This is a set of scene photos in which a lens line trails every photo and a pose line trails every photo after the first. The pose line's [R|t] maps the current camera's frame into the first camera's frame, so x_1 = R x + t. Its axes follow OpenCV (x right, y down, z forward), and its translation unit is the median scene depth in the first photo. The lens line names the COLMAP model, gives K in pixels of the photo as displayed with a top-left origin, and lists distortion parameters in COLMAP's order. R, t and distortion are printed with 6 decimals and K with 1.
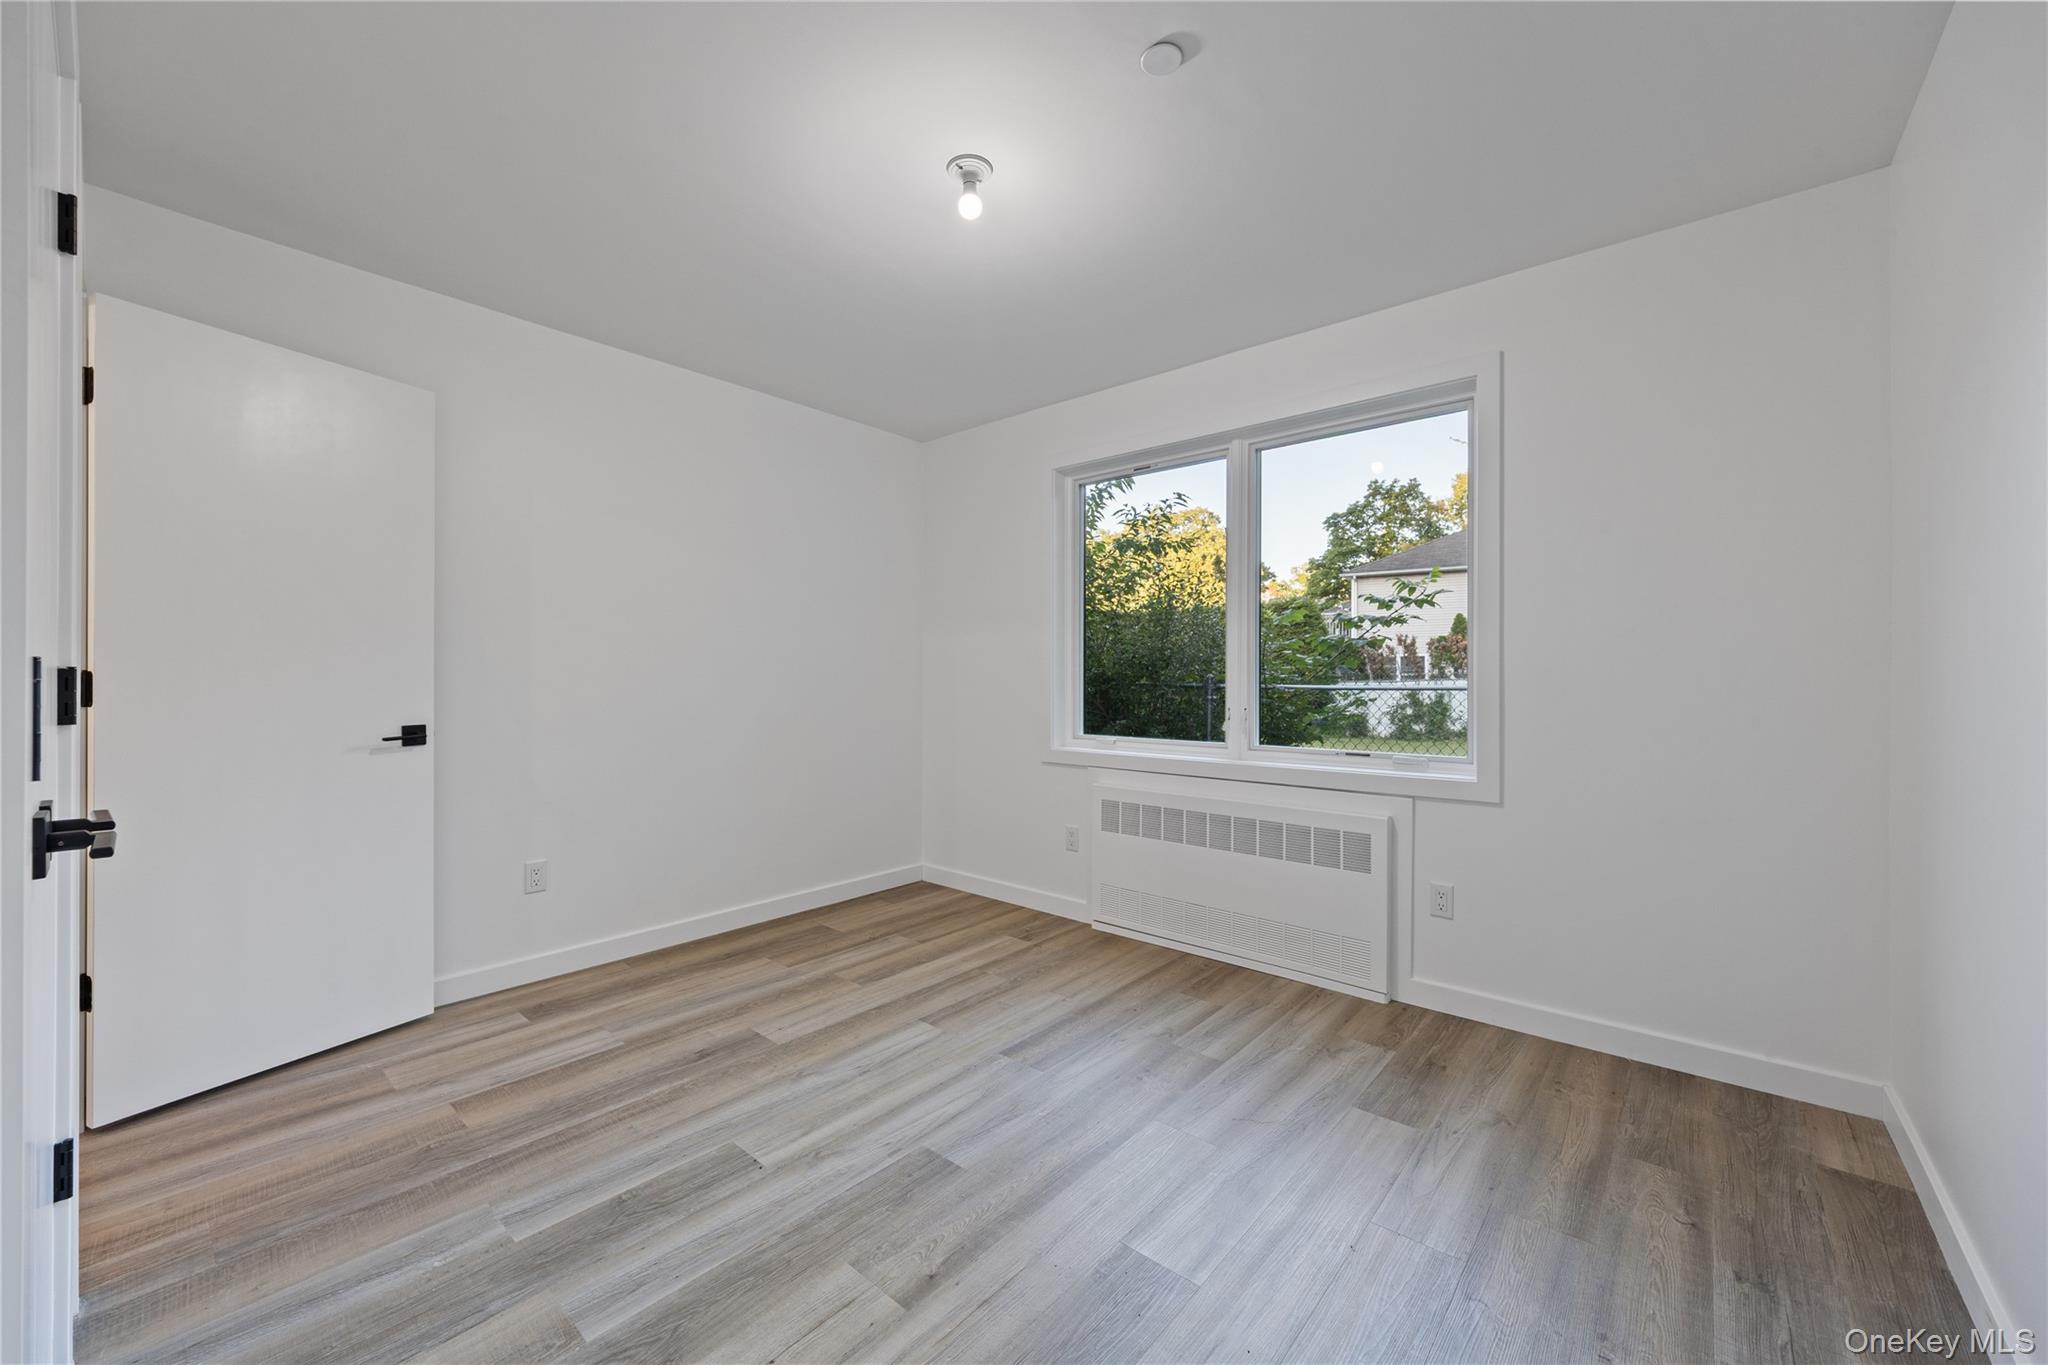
lens RADIAL K [[796.5, 0, 967.9], [0, 796.5, 683.7], [0, 0, 1]] dist [-0.000021, 0.000037]
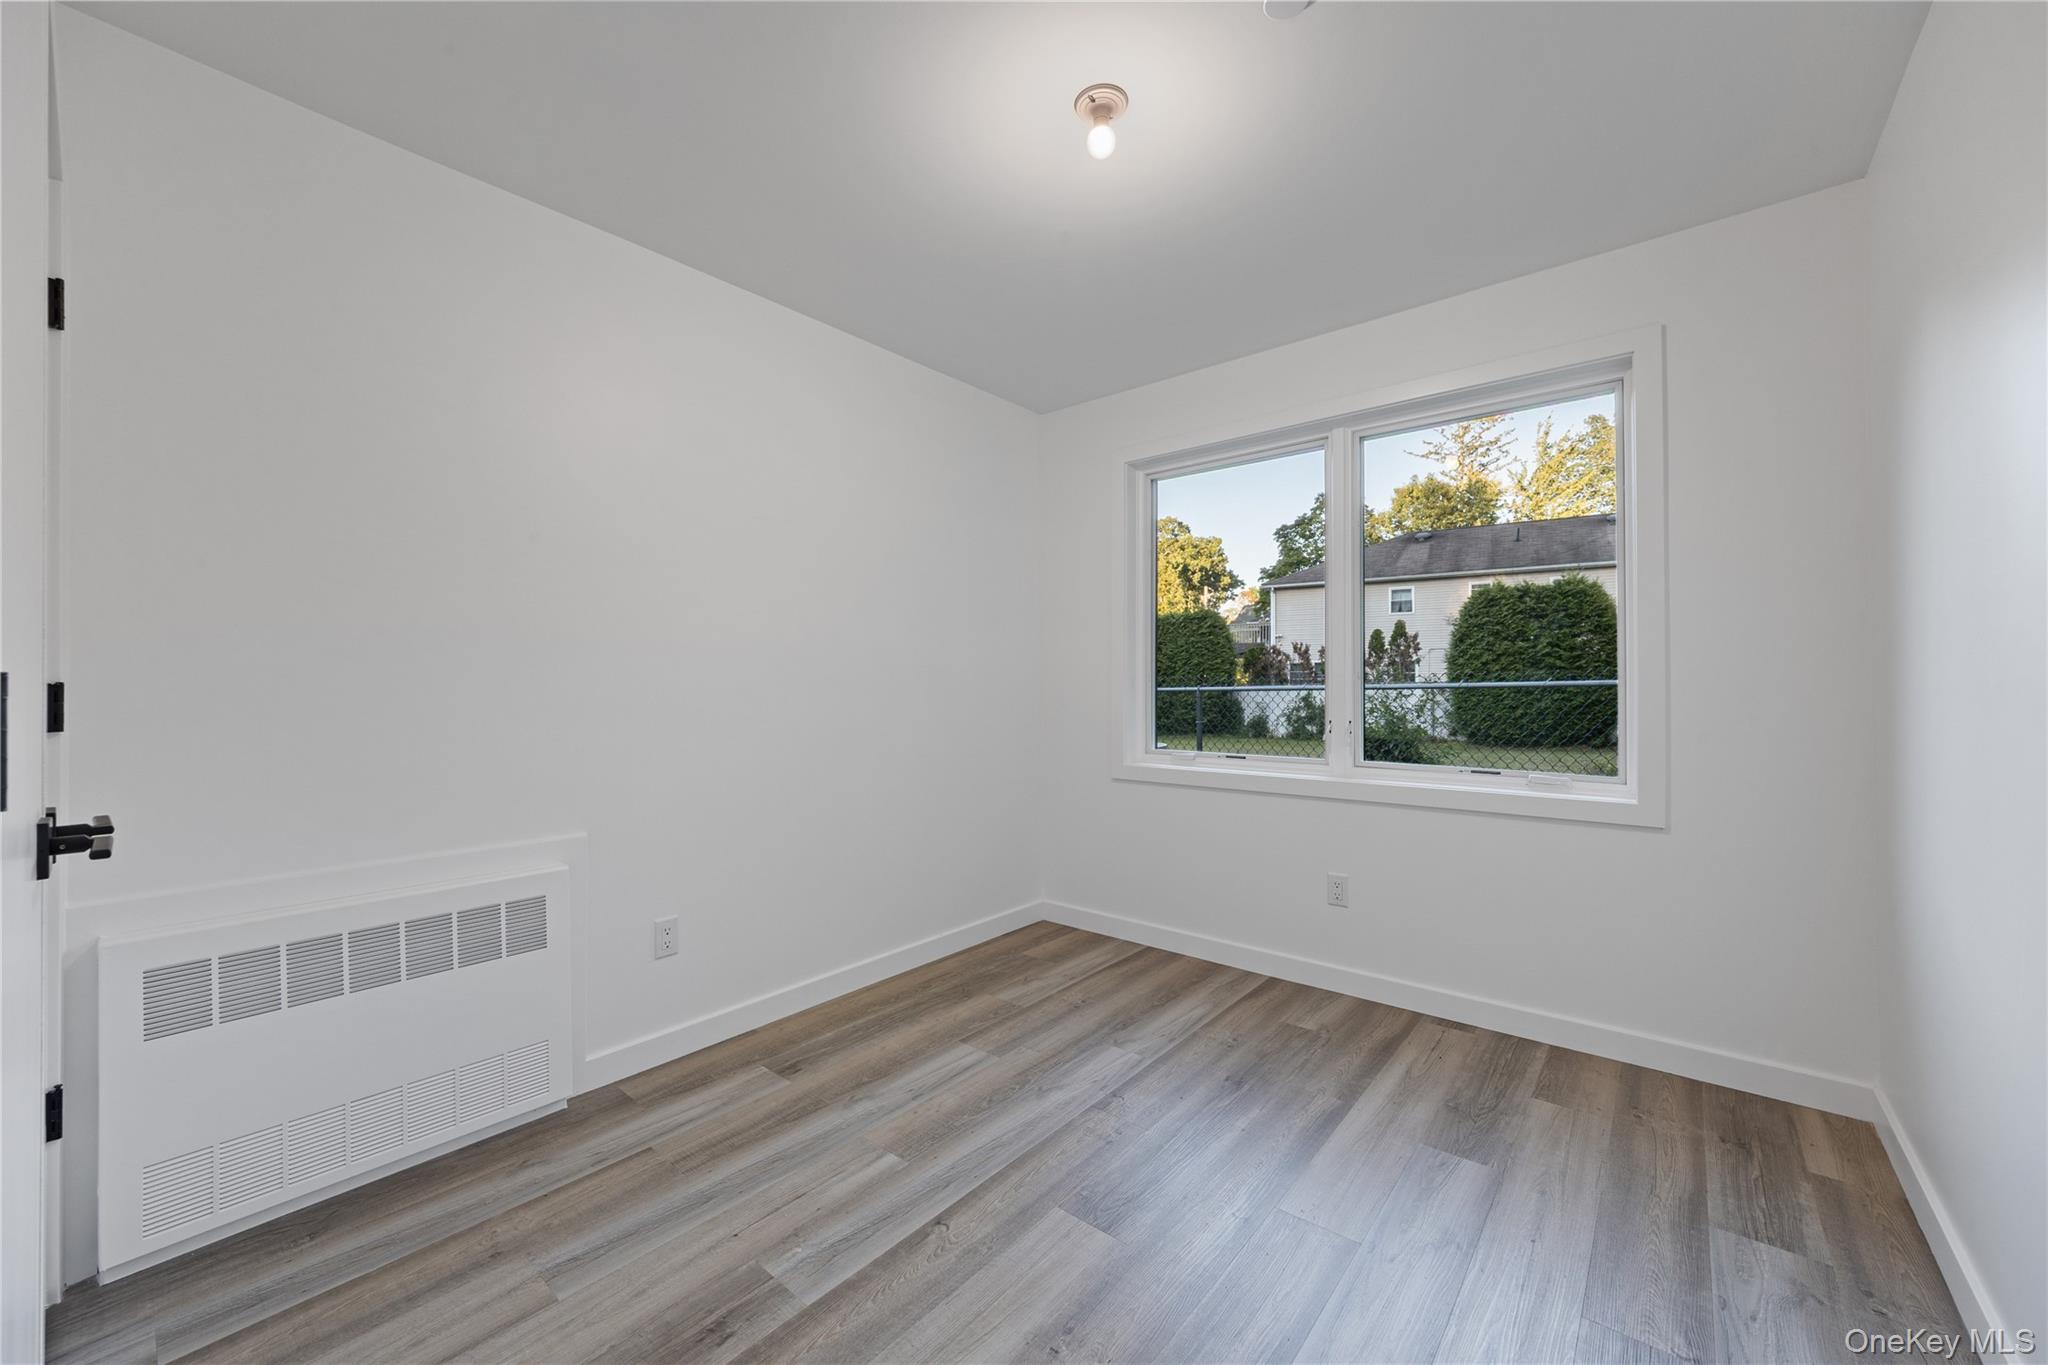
lens RADIAL K [[834.0, 0, 1024.0], [0, 834.0, 682.5], [0, 0, 1]] dist [0.017982, -0.013377]
pose [[0.999998, -0.001887, 0.000251, 0.102692], [0.001890, 0.999956, -0.009231, 0.001389], [-0.000233, 0.009231, 0.999957, -0.077830]]
